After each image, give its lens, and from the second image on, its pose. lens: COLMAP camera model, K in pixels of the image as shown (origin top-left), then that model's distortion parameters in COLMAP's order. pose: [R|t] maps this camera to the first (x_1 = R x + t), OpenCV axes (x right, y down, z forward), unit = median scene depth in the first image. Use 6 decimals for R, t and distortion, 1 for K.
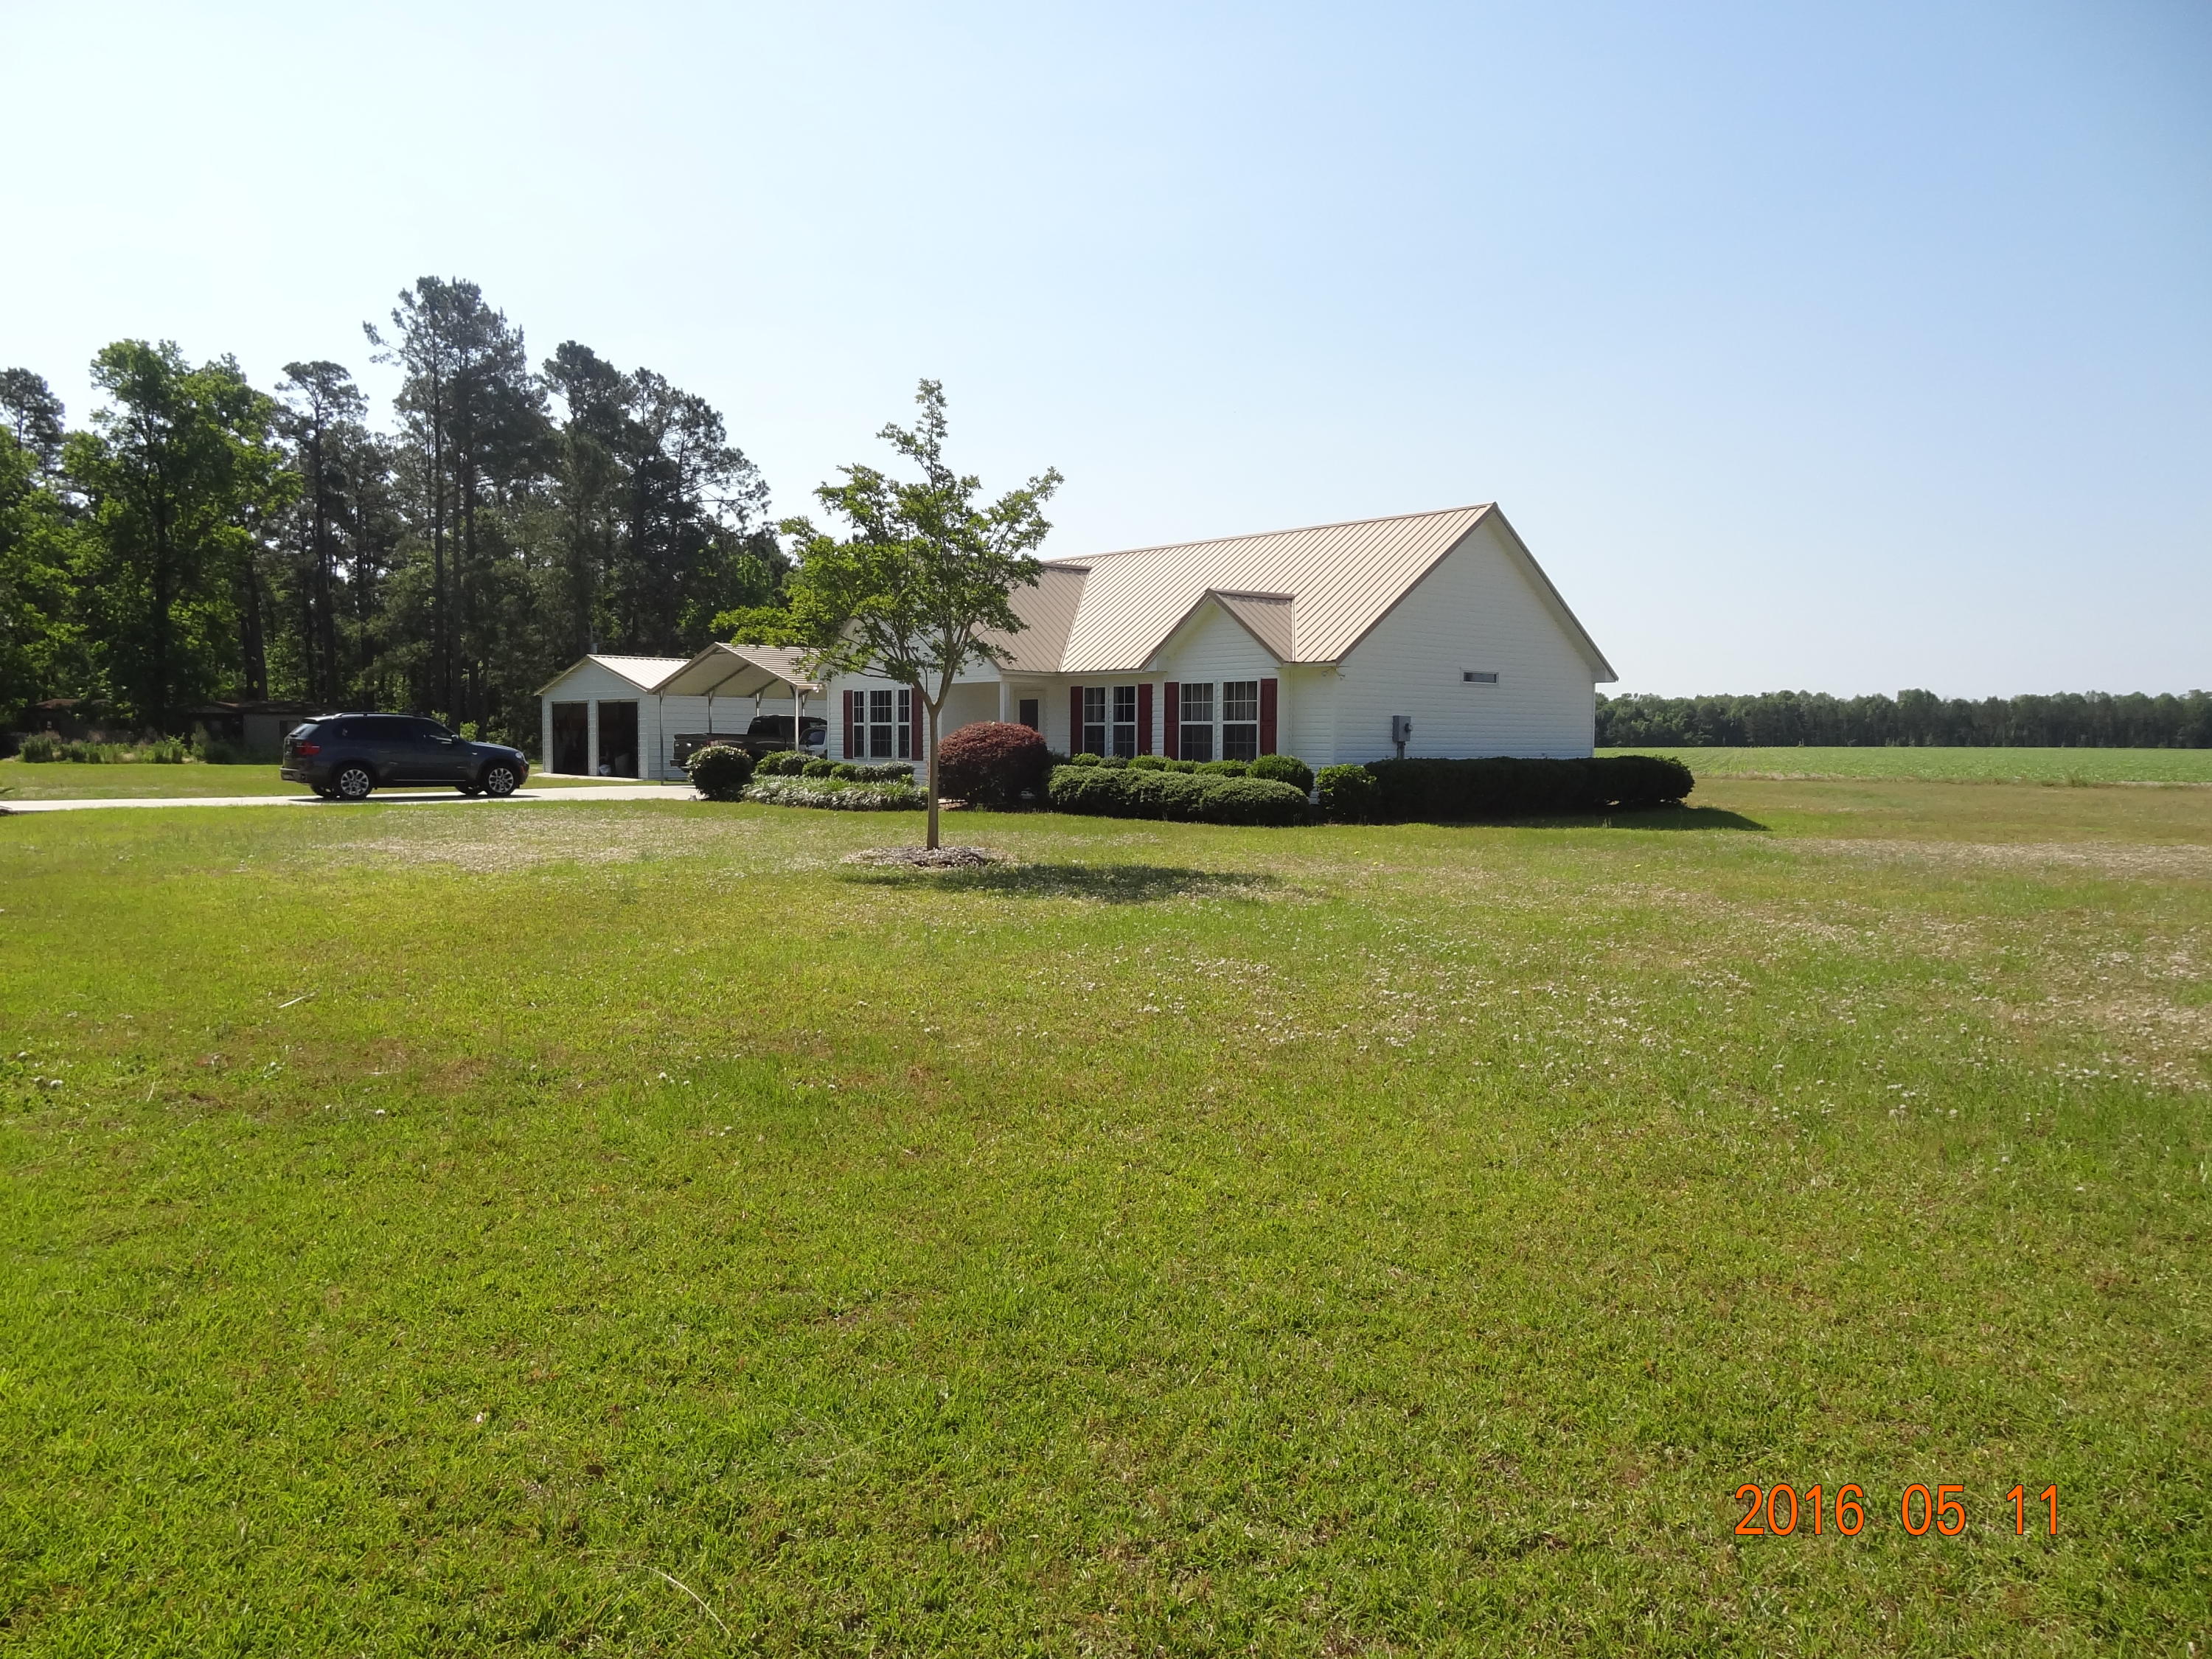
lens RADIAL K [[1551.2, 0, 1106.0], [0, 1551.2, 829.5], [0, 0, 1]] dist [-0.004616, 0.002304]
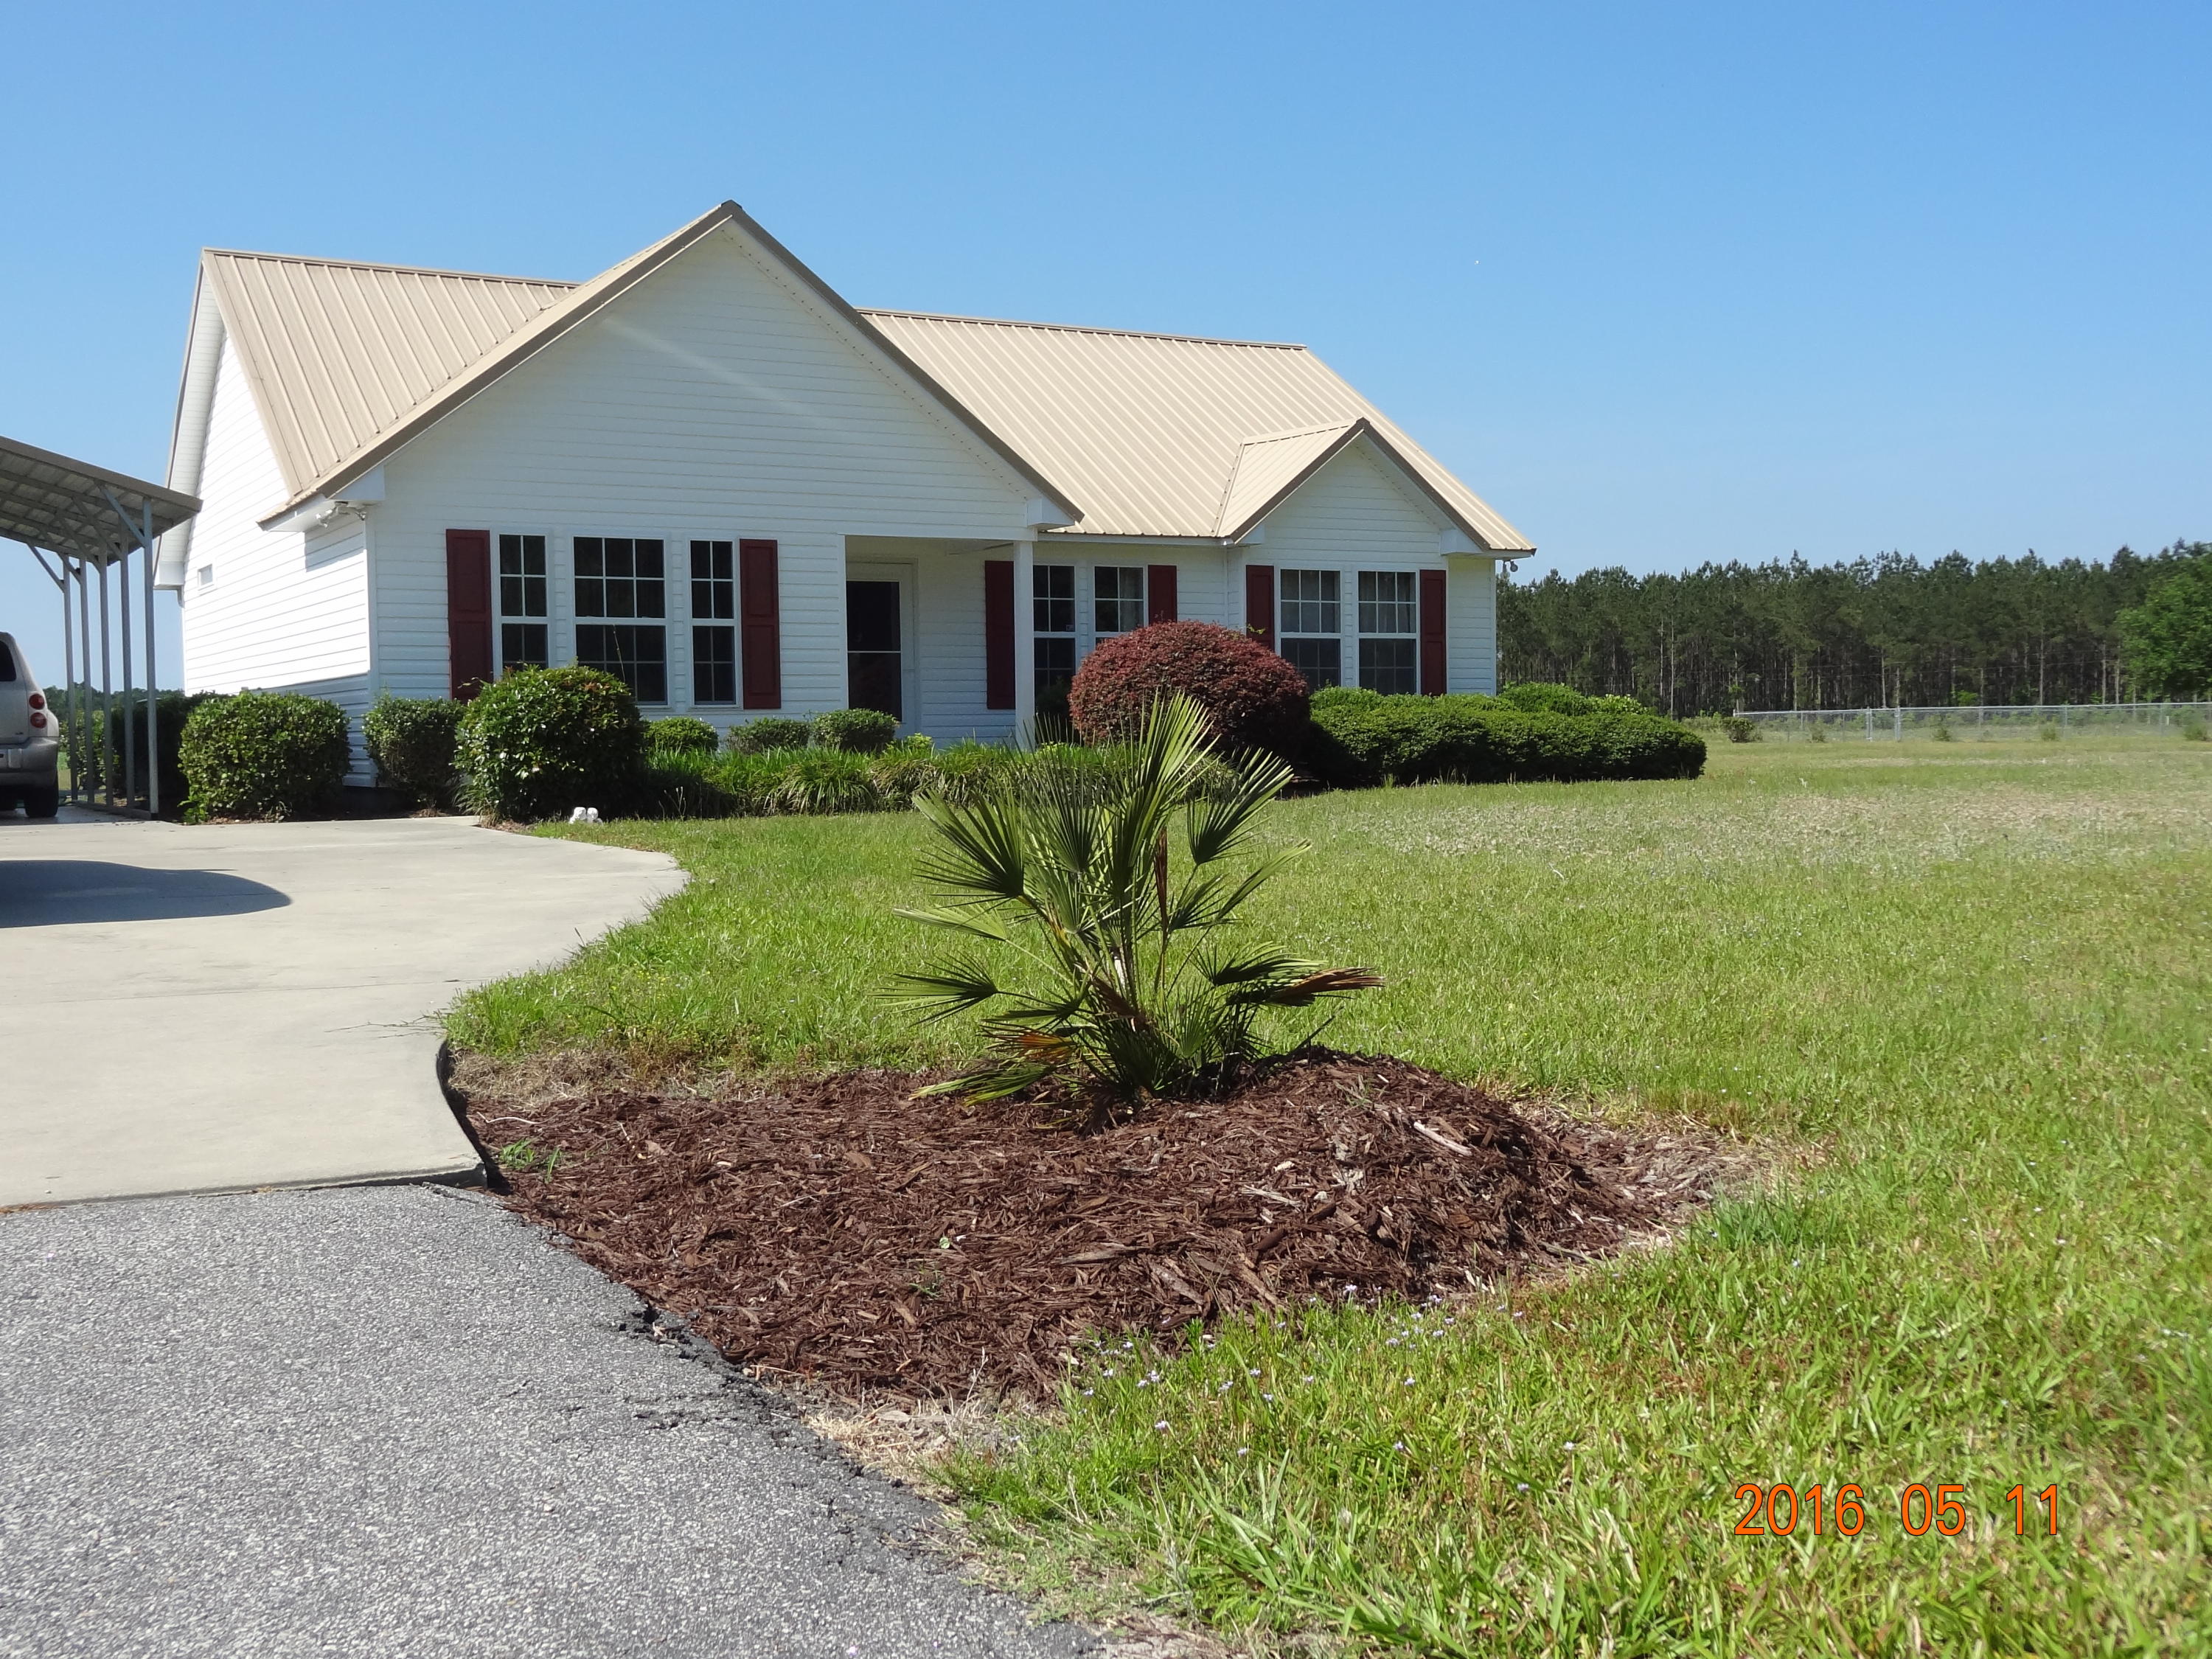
lens RADIAL K [[2225.8, 0, 1106.0], [0, 2225.8, 829.5], [0, 0, 1]] dist [-0.016556, -0.007027]
pose [[0.209919, -0.052948, 0.976284, -0.788765], [0.072715, 0.996613, 0.038415, -0.031362], [-0.975011, 0.062927, 0.213058, 0.872660]]
